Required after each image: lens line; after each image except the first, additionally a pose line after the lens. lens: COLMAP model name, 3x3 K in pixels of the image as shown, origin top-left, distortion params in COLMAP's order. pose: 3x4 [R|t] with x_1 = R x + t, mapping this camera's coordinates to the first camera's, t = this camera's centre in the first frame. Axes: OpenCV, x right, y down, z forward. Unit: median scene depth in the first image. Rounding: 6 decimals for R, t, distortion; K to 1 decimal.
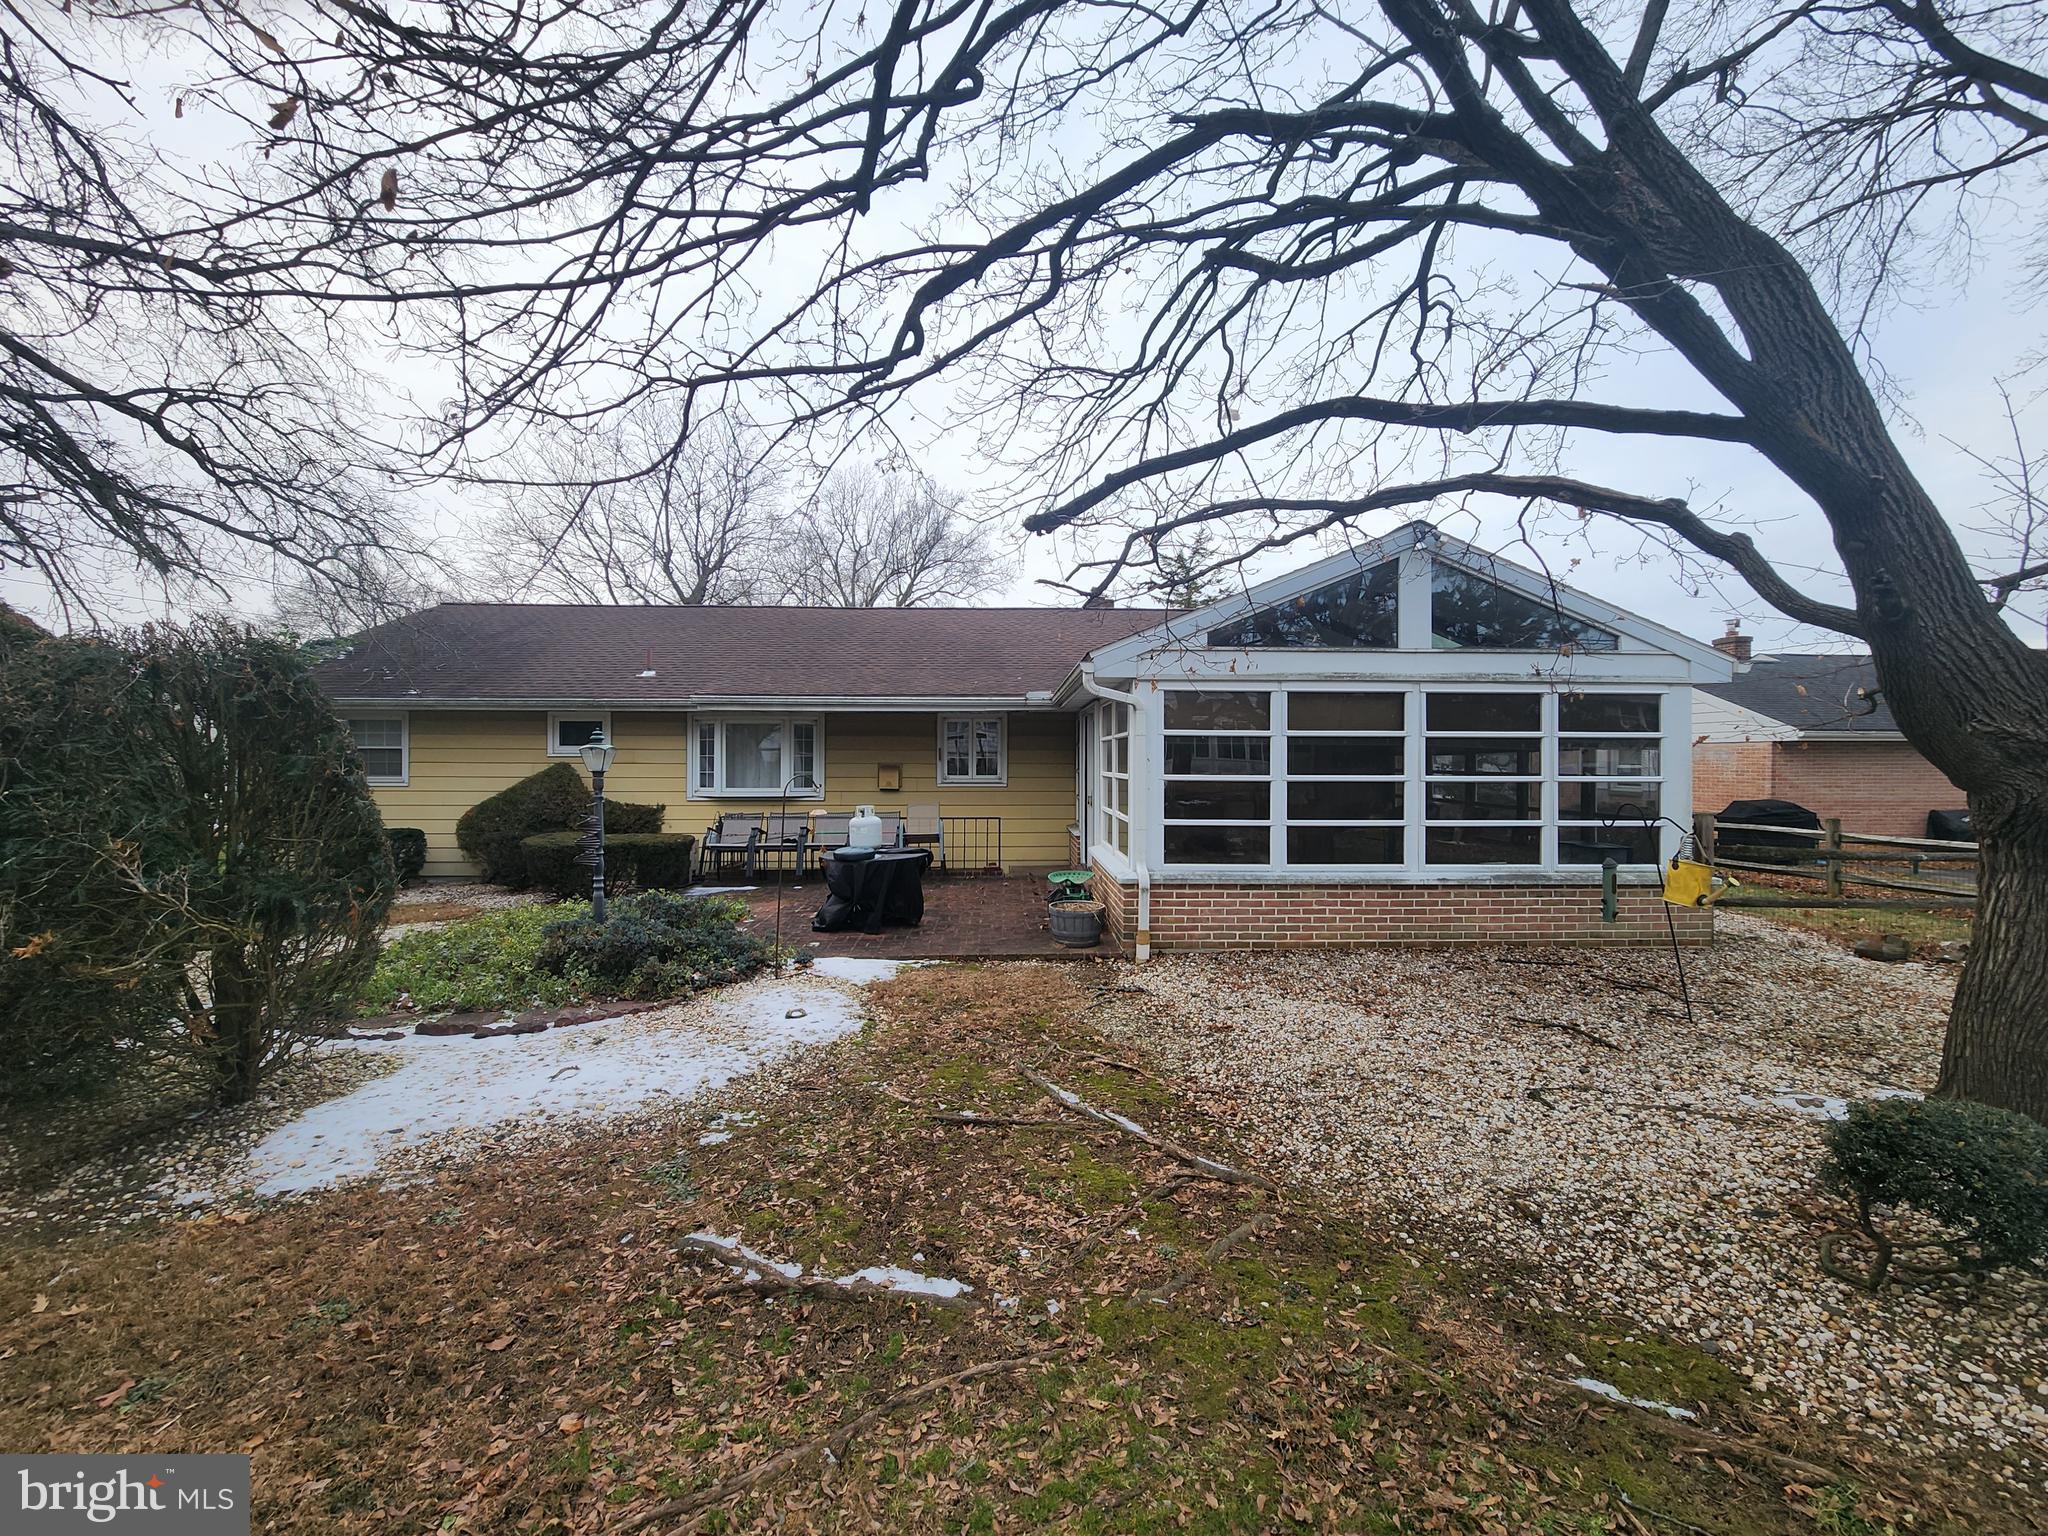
lens RADIAL K [[831.3, 0, 1025.9], [0, 831.3, 758.7], [0, 0, 1]] dist [0.000194, -0.002503]
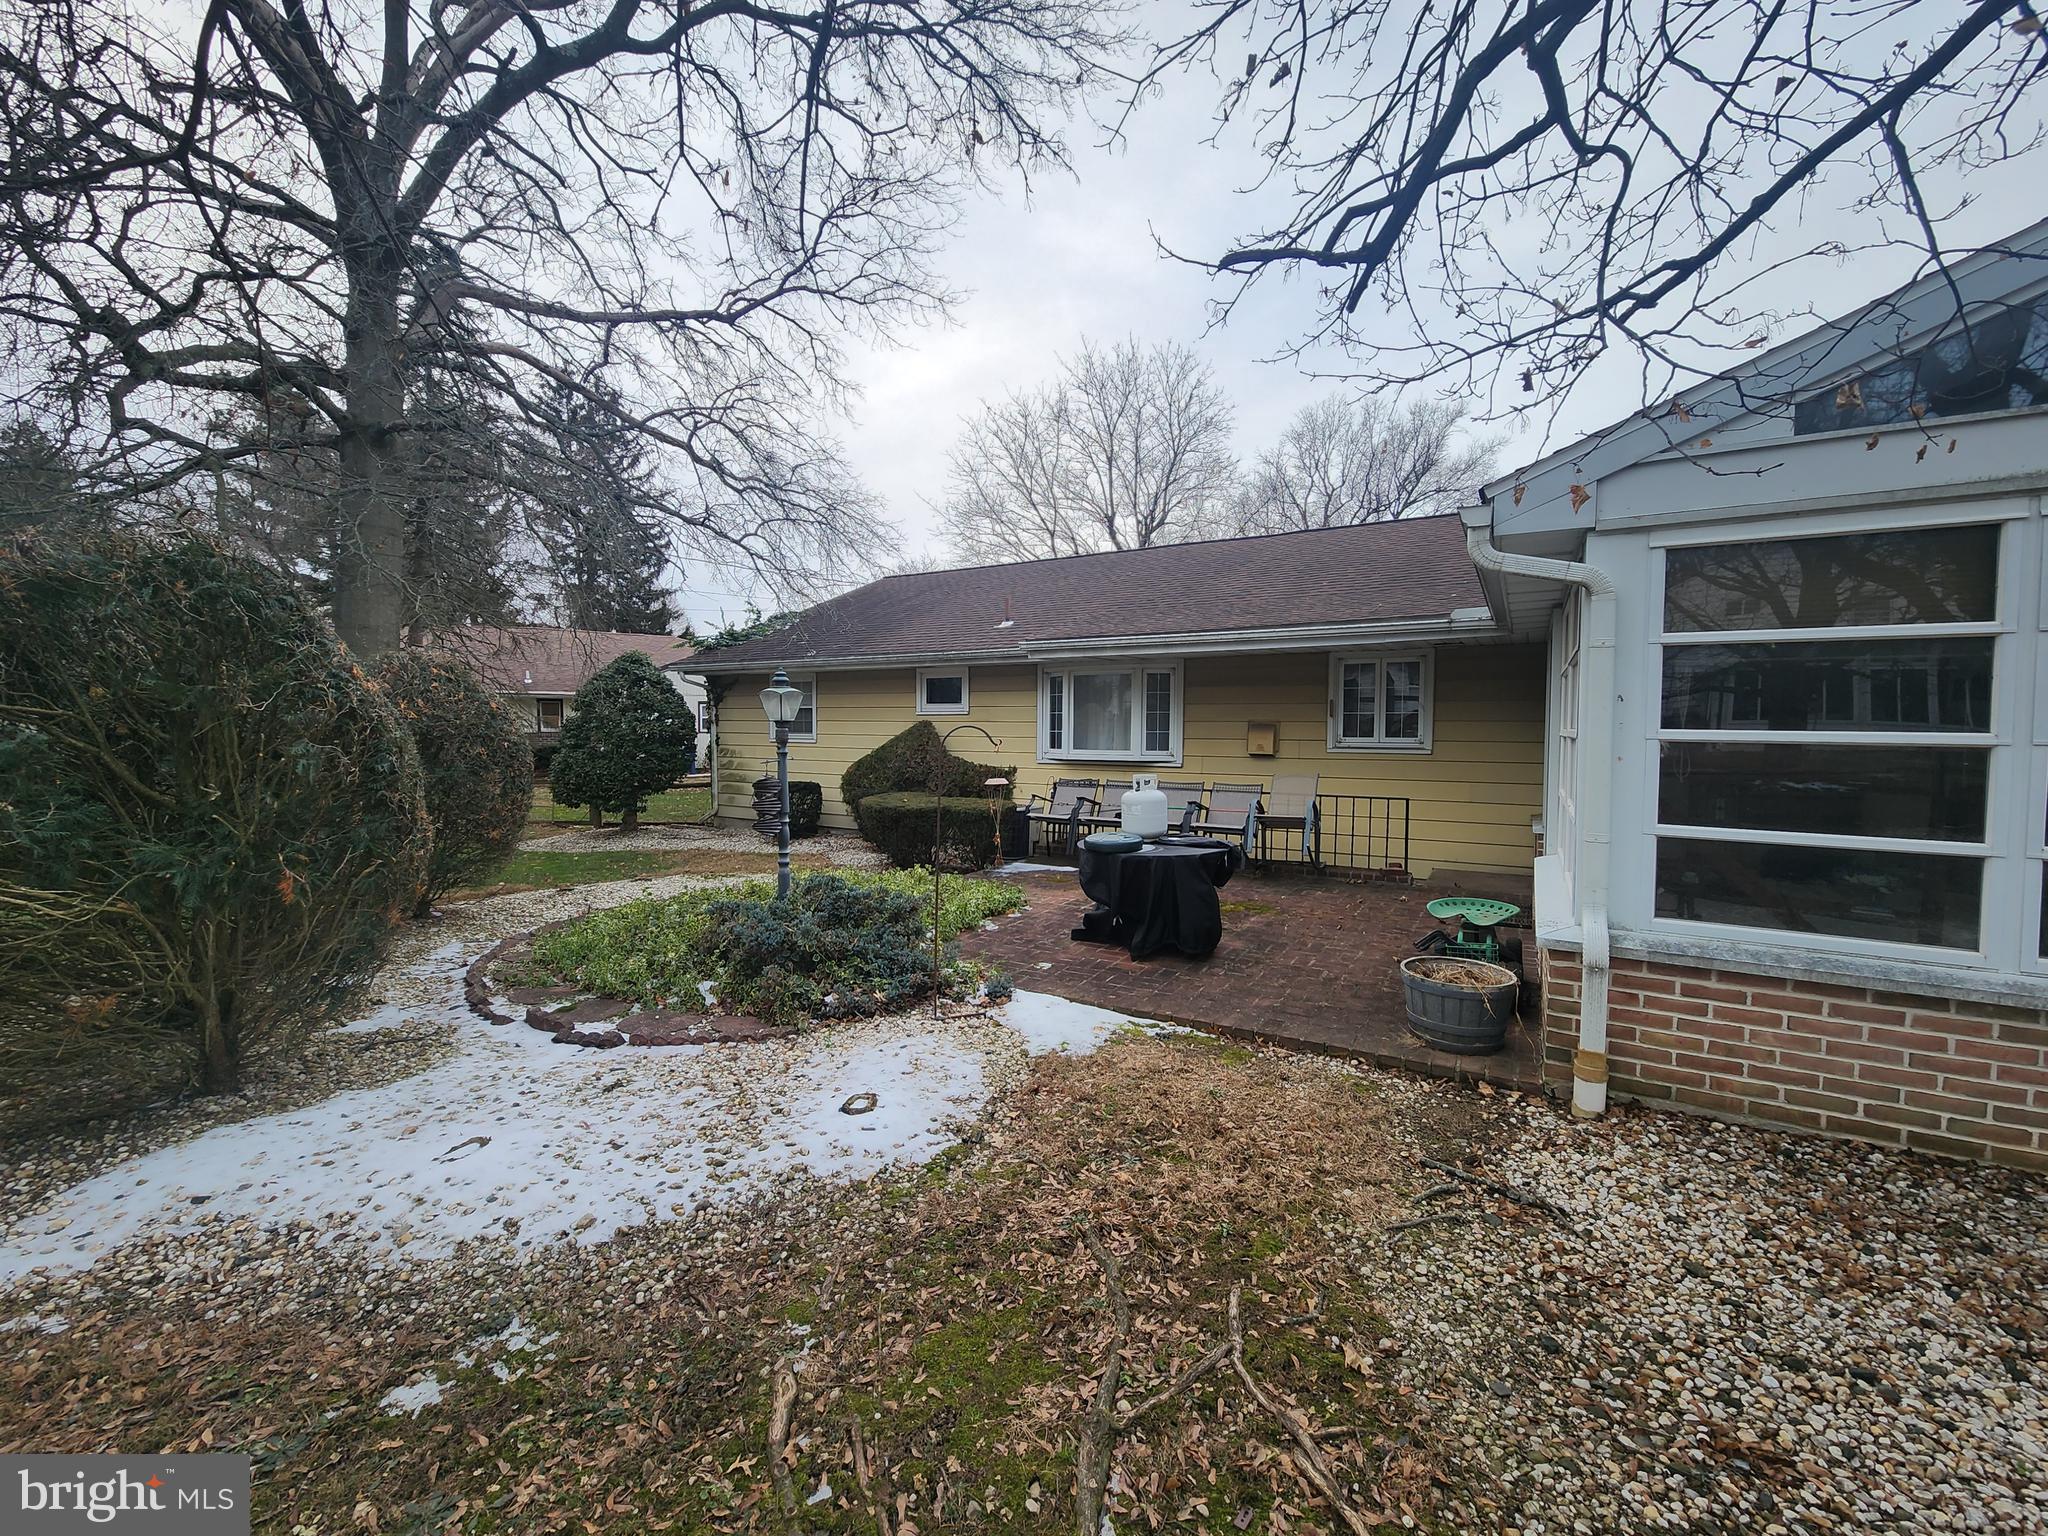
lens RADIAL K [[831.3, 0, 1025.9], [0, 831.3, 758.7], [0, 0, 1]] dist [0.000194, -0.002503]
pose [[0.841512, 0.023241, -0.539739, 0.108622], [-0.001904, 0.999196, 0.040056, 0.016294], [0.540236, -0.032680, 0.840879, 0.379169]]
